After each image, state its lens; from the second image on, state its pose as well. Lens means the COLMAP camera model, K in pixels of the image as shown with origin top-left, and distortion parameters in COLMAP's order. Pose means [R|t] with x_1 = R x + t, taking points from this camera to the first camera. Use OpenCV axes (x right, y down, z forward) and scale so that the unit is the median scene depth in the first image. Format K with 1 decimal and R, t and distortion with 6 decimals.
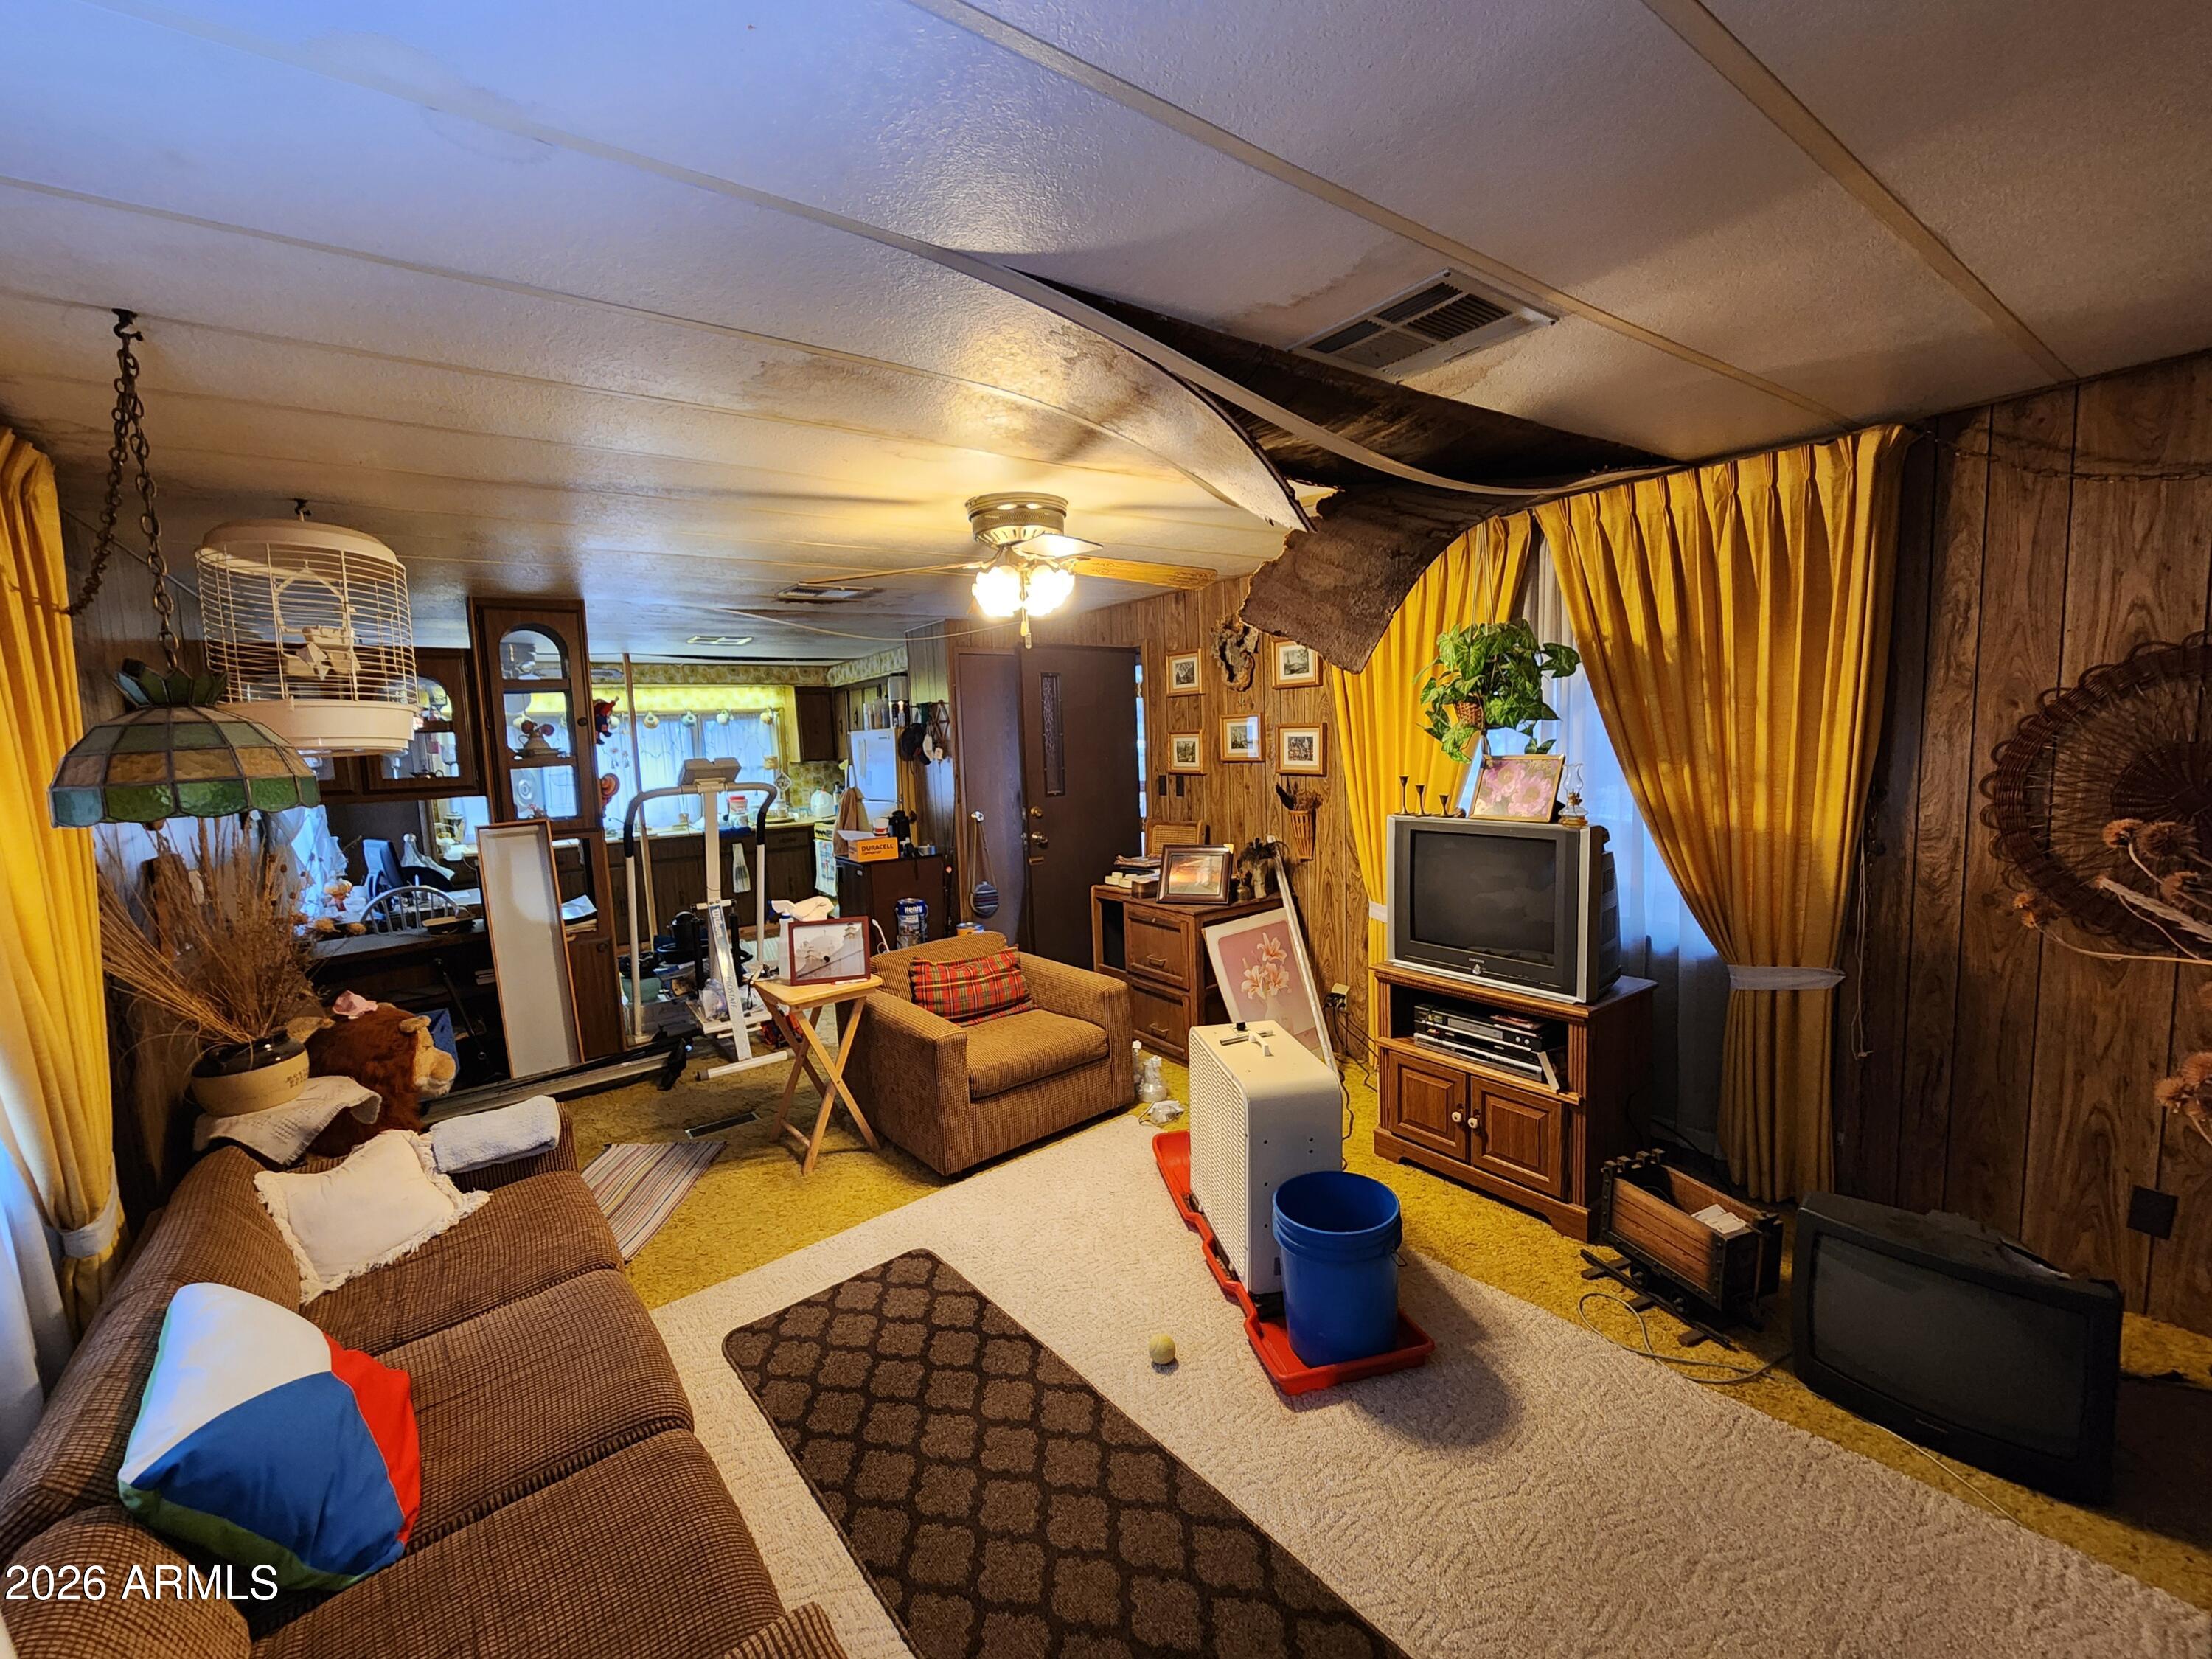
lens RADIAL K [[899.9, 0, 1112.8], [0, 899.9, 825.7], [0, 0, 1]] dist [-0.002433, -0.000220]
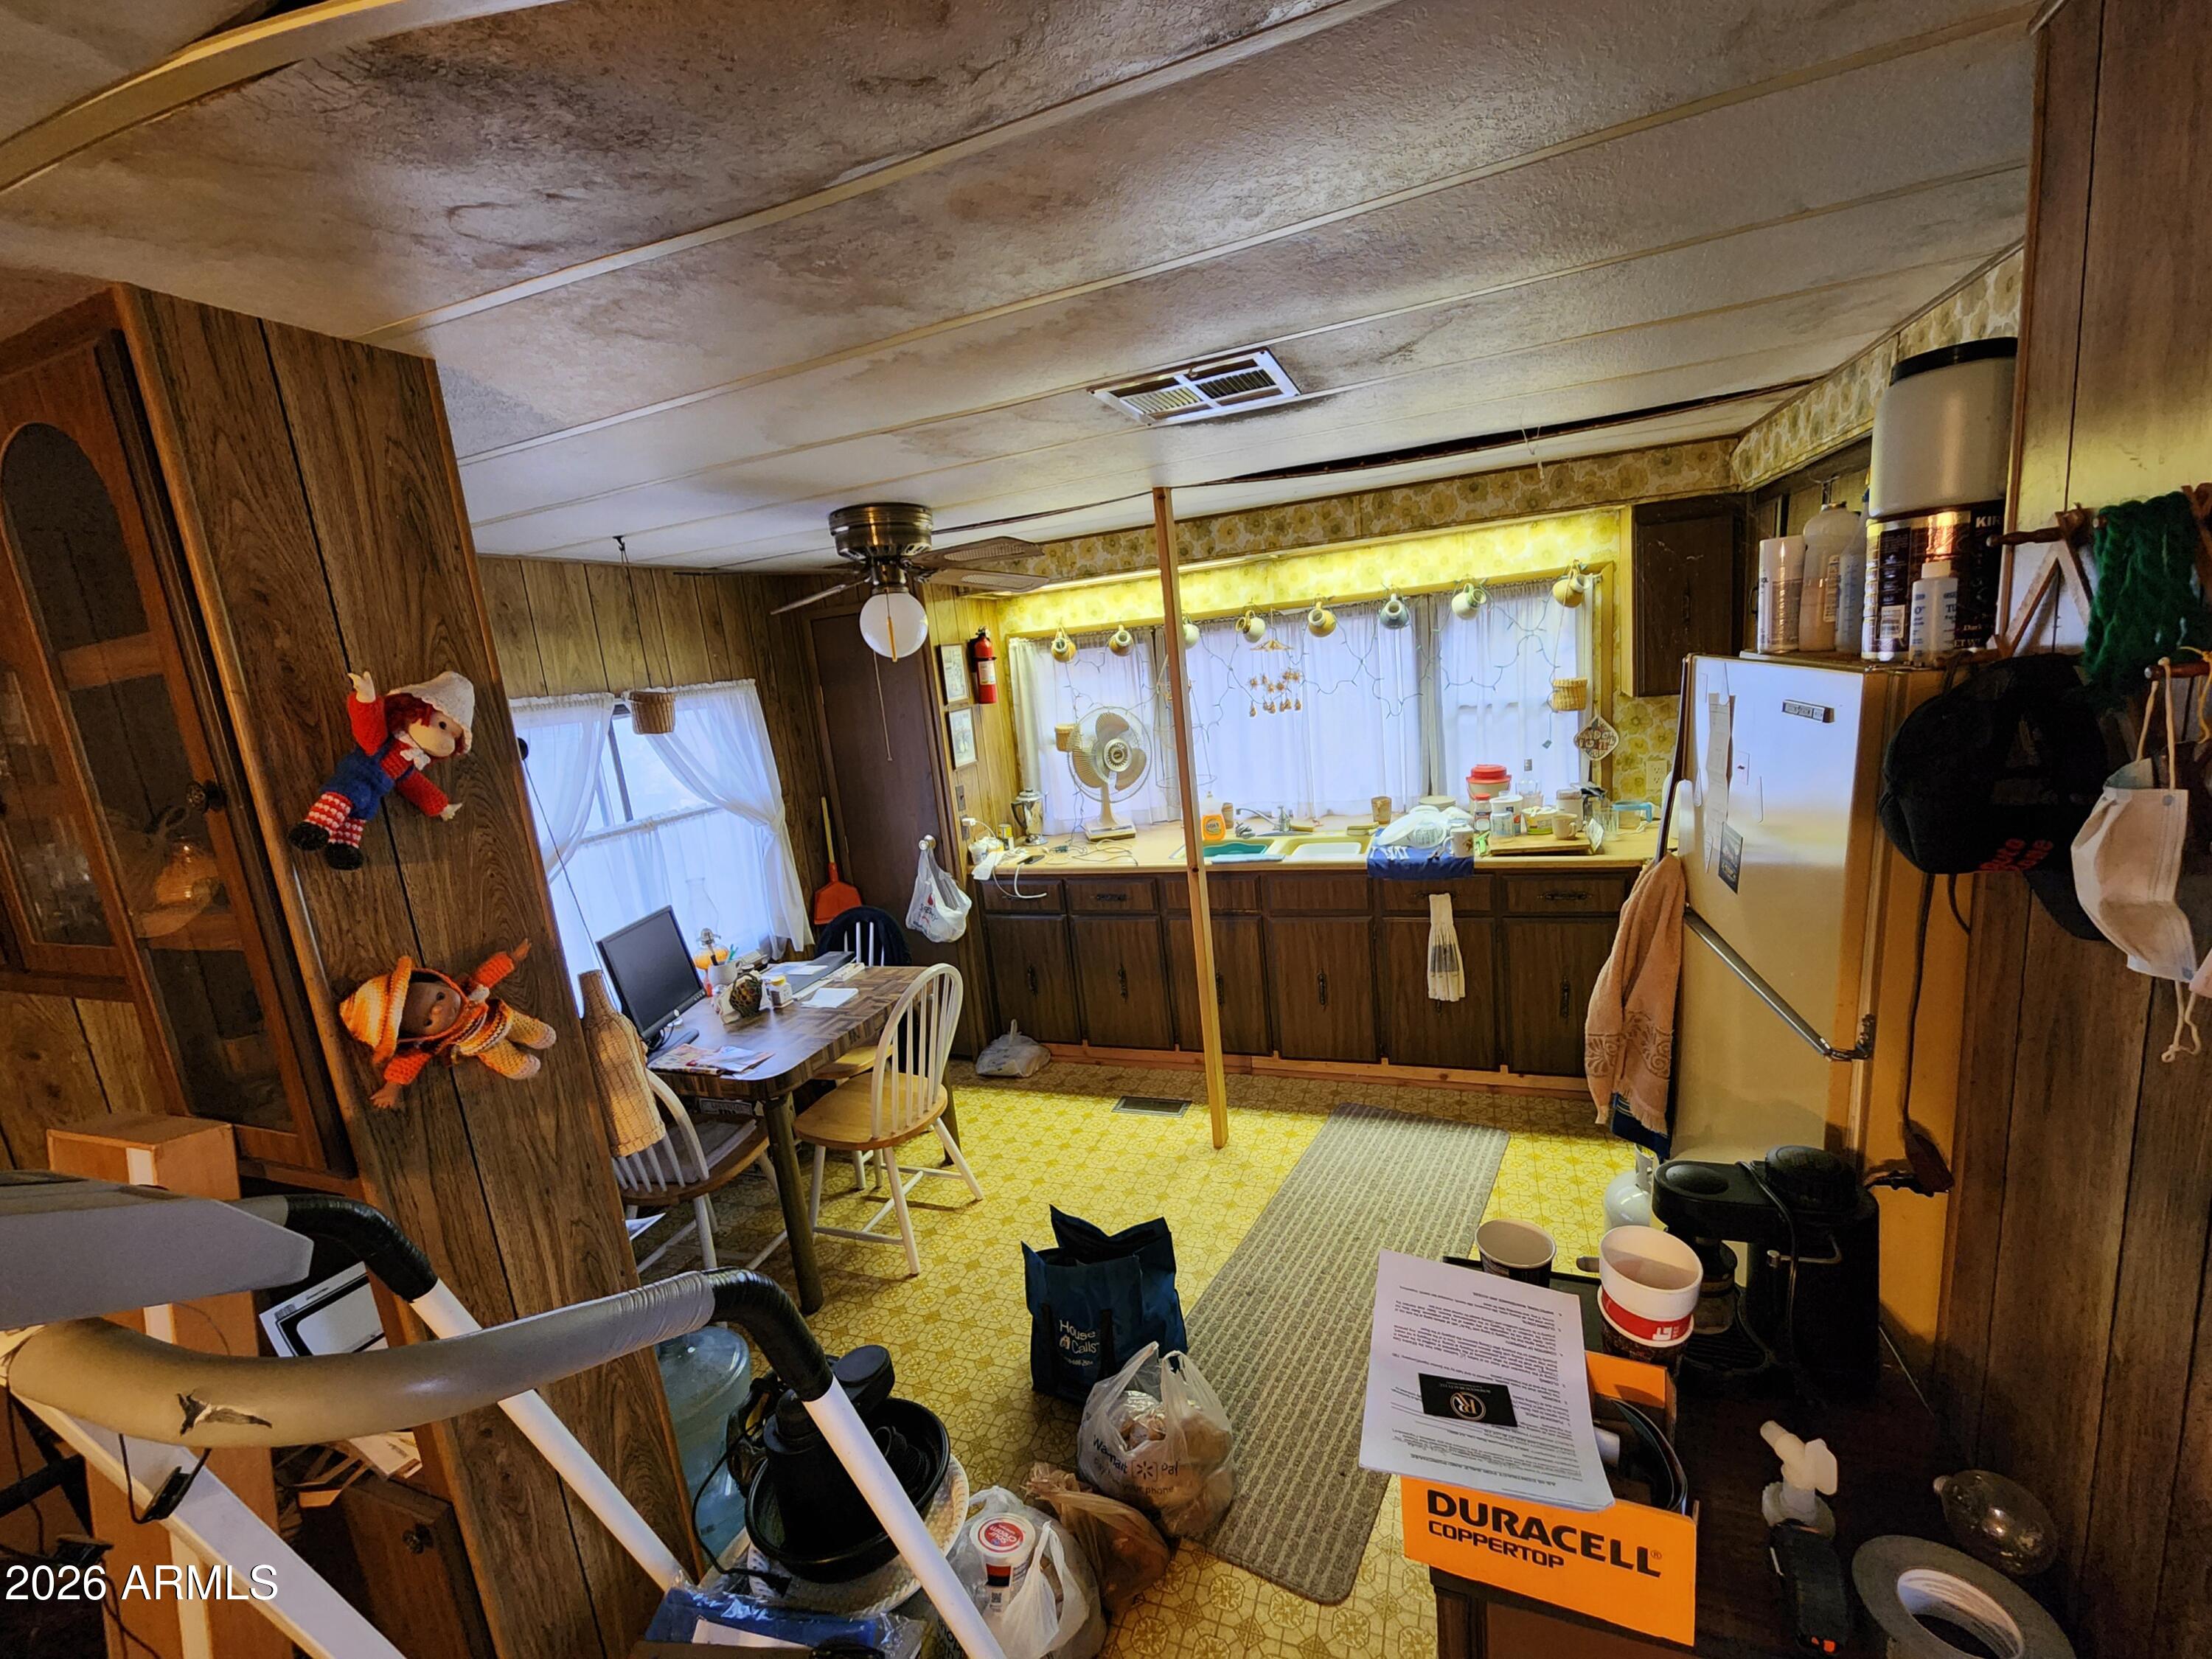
lens RADIAL K [[899.9, 0, 1112.8], [0, 899.9, 825.7], [0, 0, 1]] dist [-0.002433, -0.000220]
pose [[0.534371, 0.141372, -0.833344, -0.131301], [-0.001965, 0.986119, 0.166029, -0.082947], [0.845248, -0.087083, 0.527231, 0.600518]]
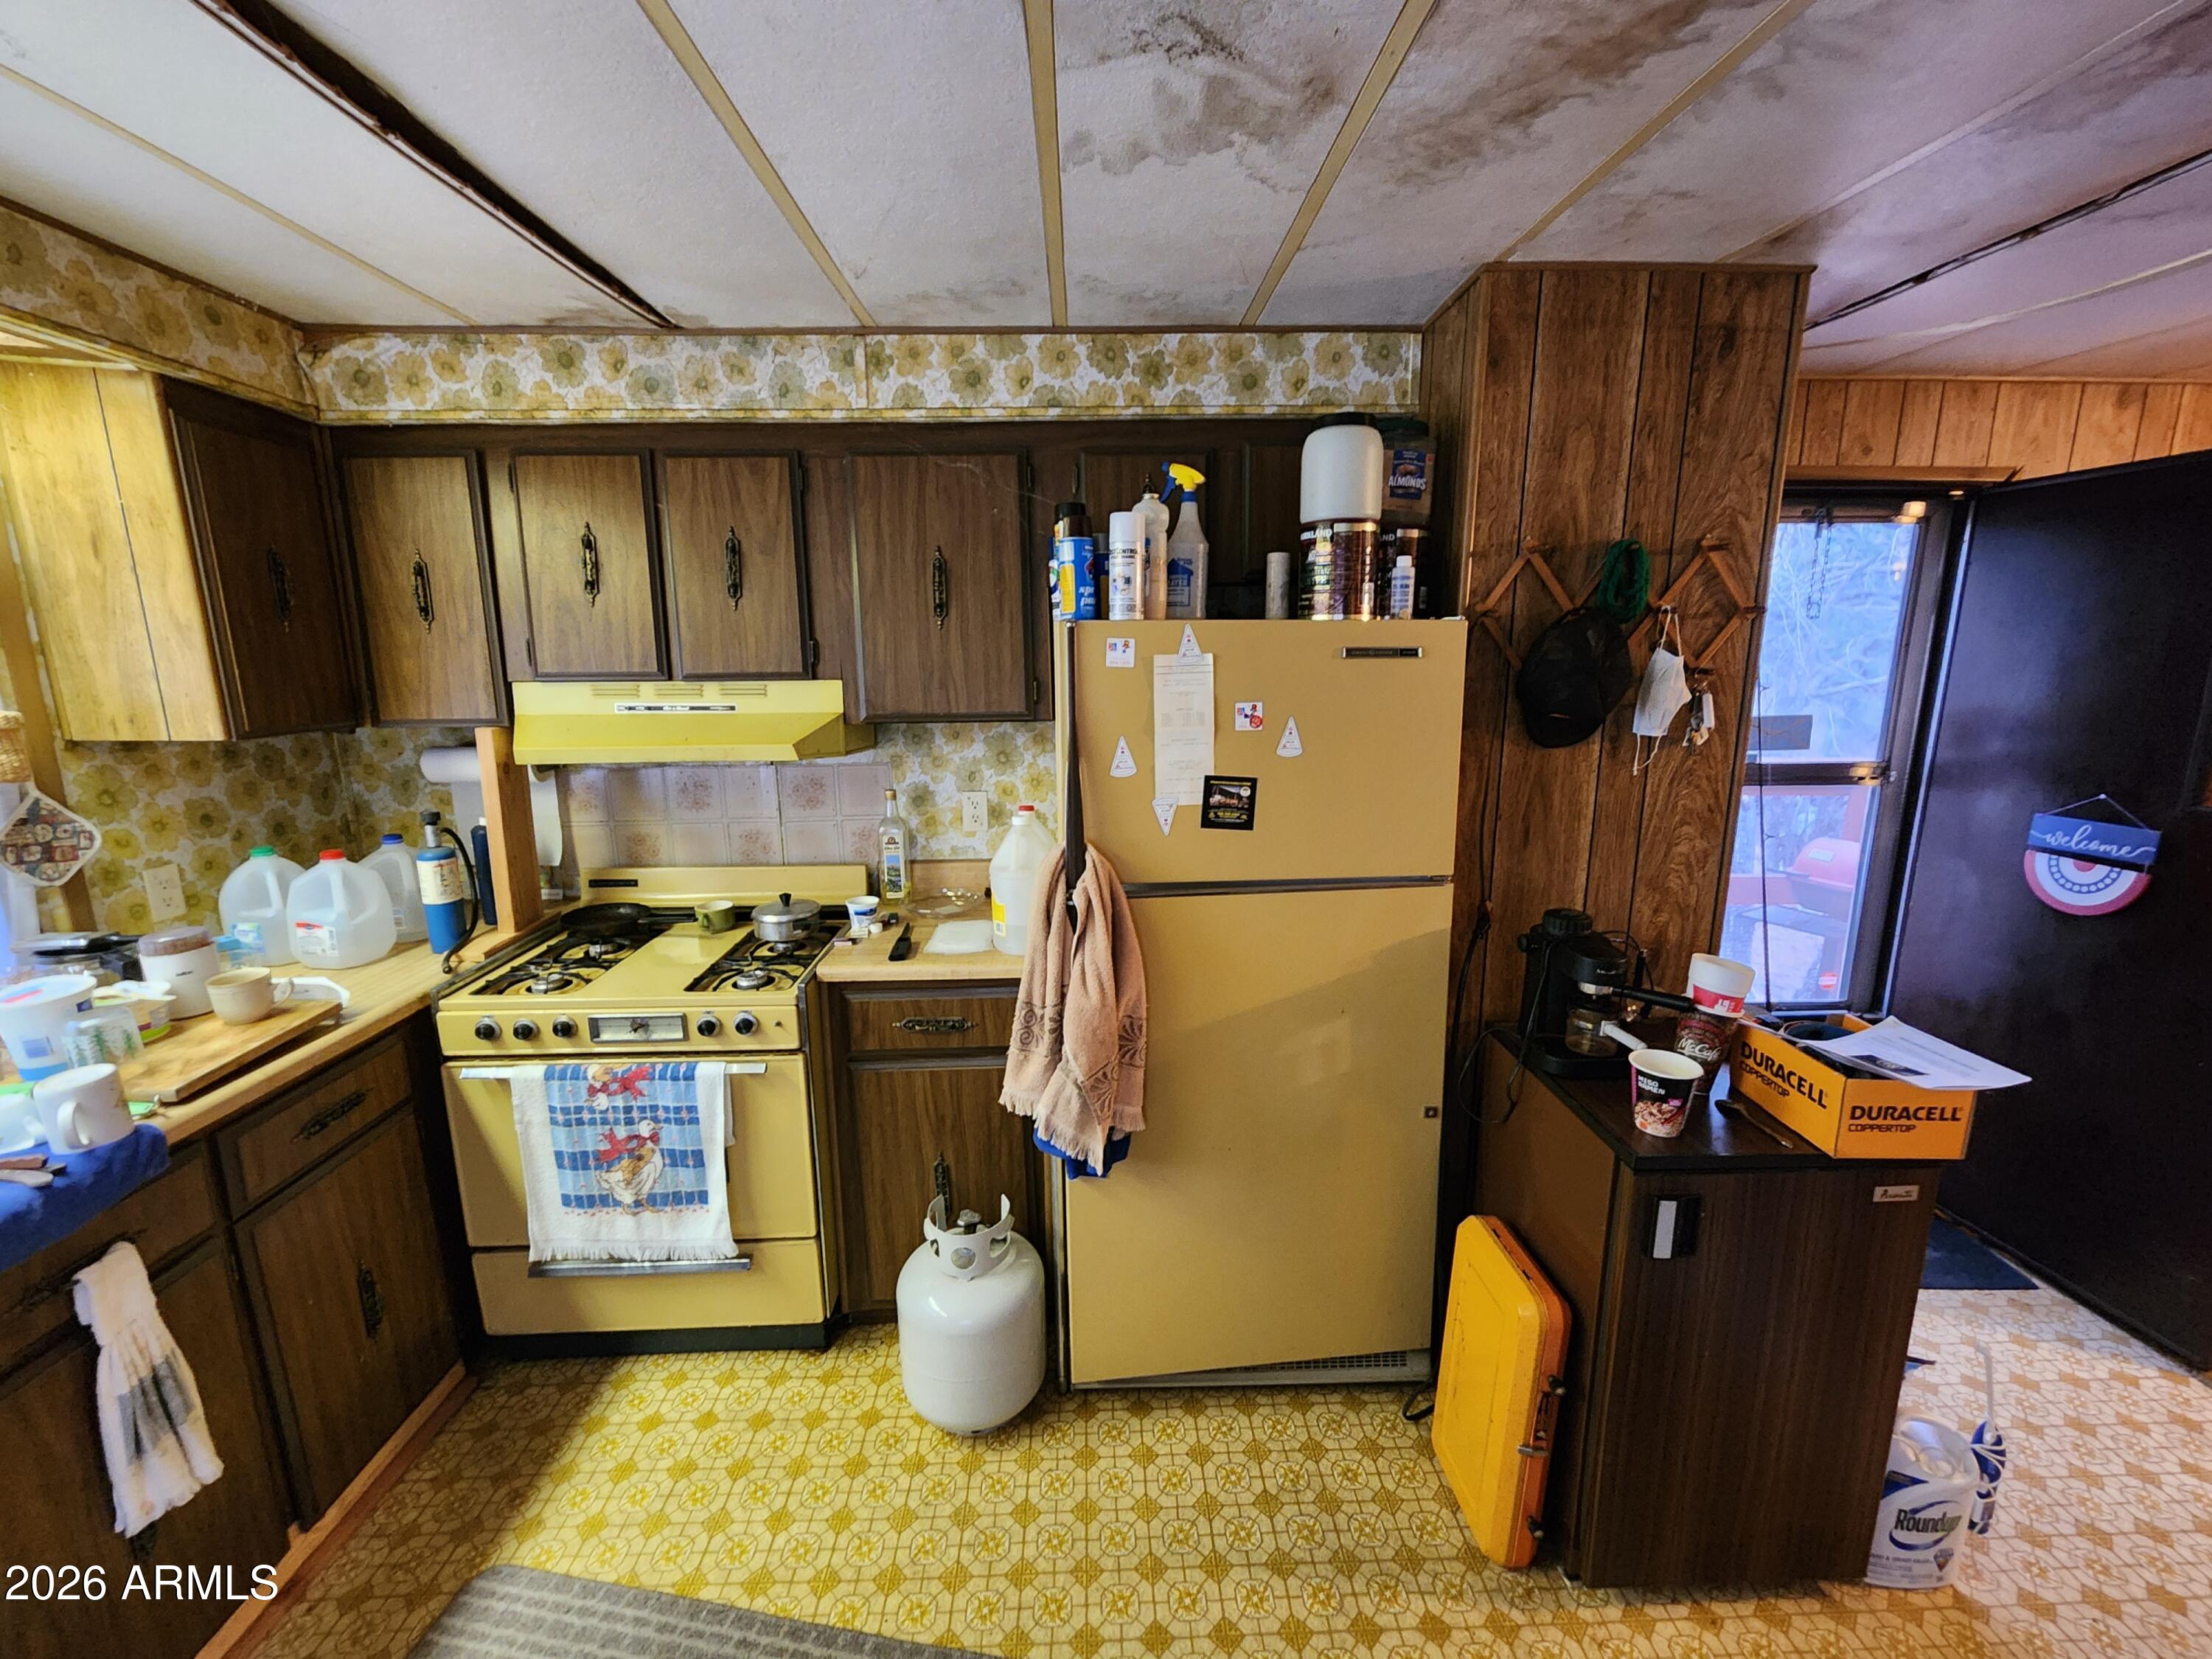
lens RADIAL K [[899.9, 0, 1112.8], [0, 899.9, 825.7], [0, 0, 1]] dist [-0.002433, -0.000220]
pose [[0.564884, -0.117496, 0.816762, -0.416545], [0.059535, 0.993034, 0.101678, -0.061410], [-0.823020, -0.008810, 0.567944, 0.718982]]
